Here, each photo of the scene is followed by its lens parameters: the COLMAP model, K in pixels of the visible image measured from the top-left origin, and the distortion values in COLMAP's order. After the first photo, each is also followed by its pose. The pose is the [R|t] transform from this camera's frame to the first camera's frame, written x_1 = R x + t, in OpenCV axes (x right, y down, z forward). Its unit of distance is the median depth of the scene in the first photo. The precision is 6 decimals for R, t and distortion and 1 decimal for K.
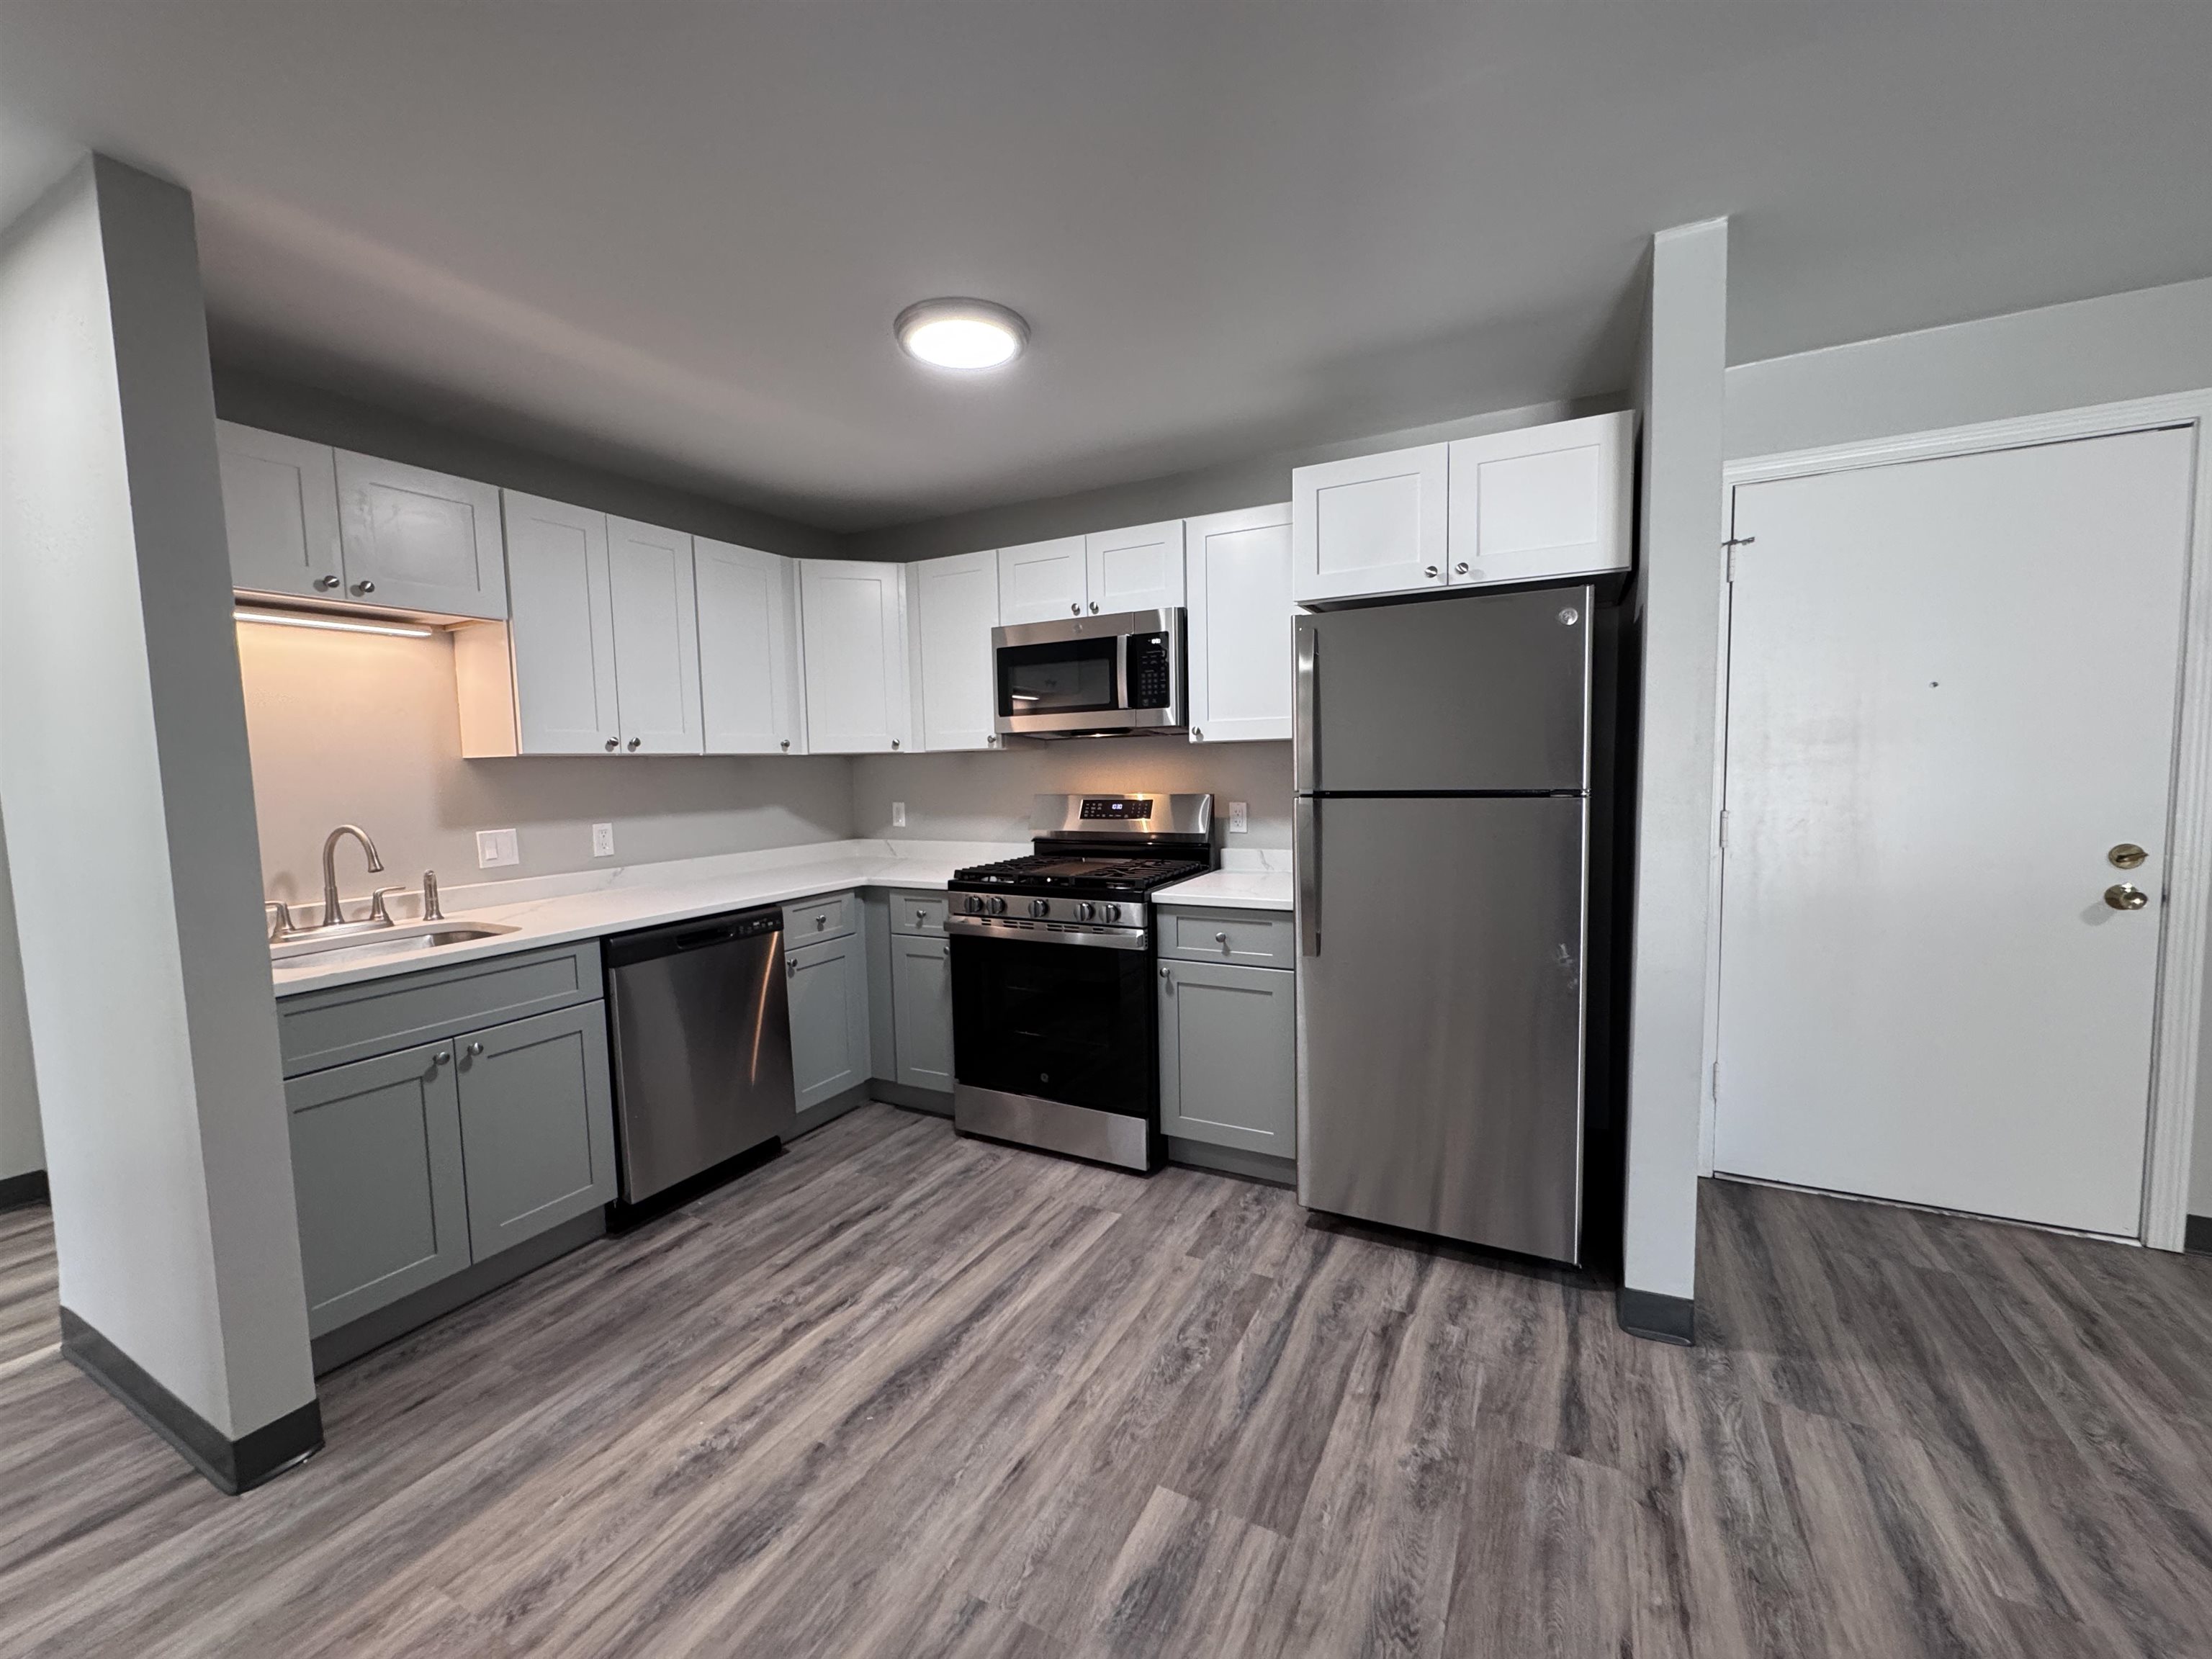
lens RADIAL K [[892.1, 0, 1106.0], [0, 892.1, 829.5], [0, 0, 1]] dist [0.000632, 0.000042]
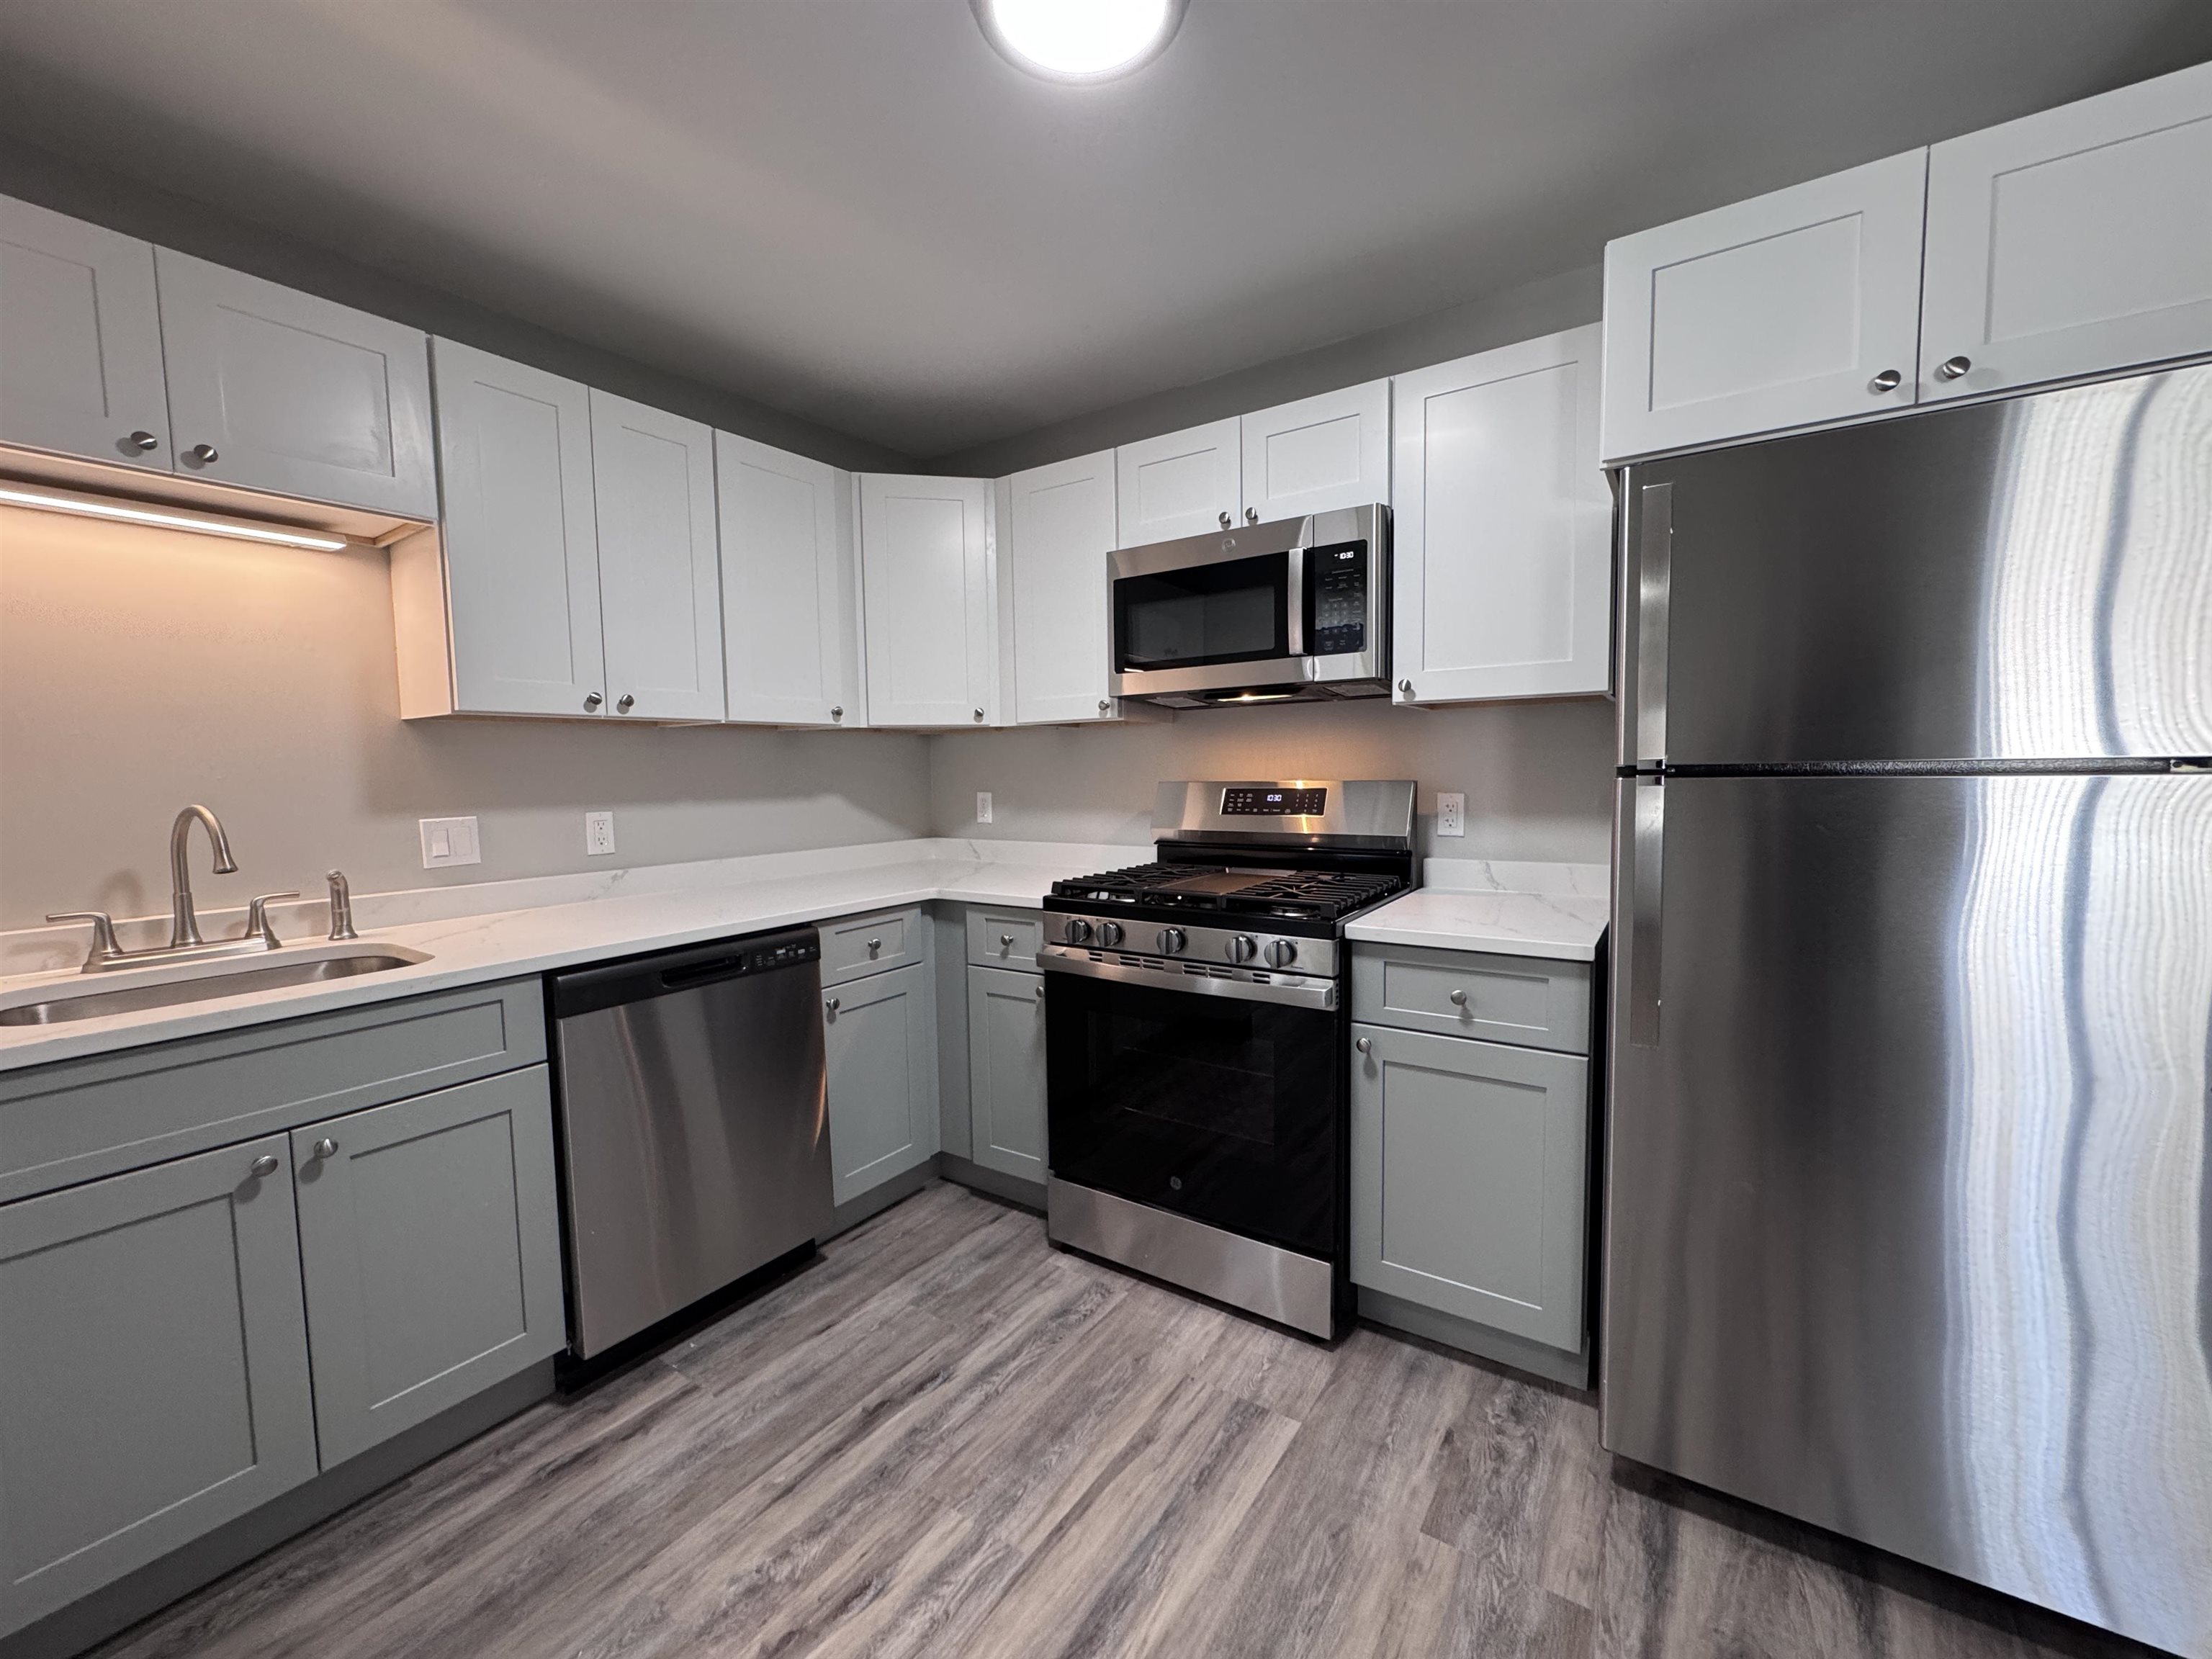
lens RADIAL K [[892.1, 0, 1106.0], [0, 892.1, 829.5], [0, 0, 1]] dist [0.000632, 0.000042]
pose [[0.994023, 0.013566, -0.108328, -0.054189], [-0.013966, 0.999898, -0.002936, 0.005104], [0.108277, 0.004431, 0.994111, 0.316601]]
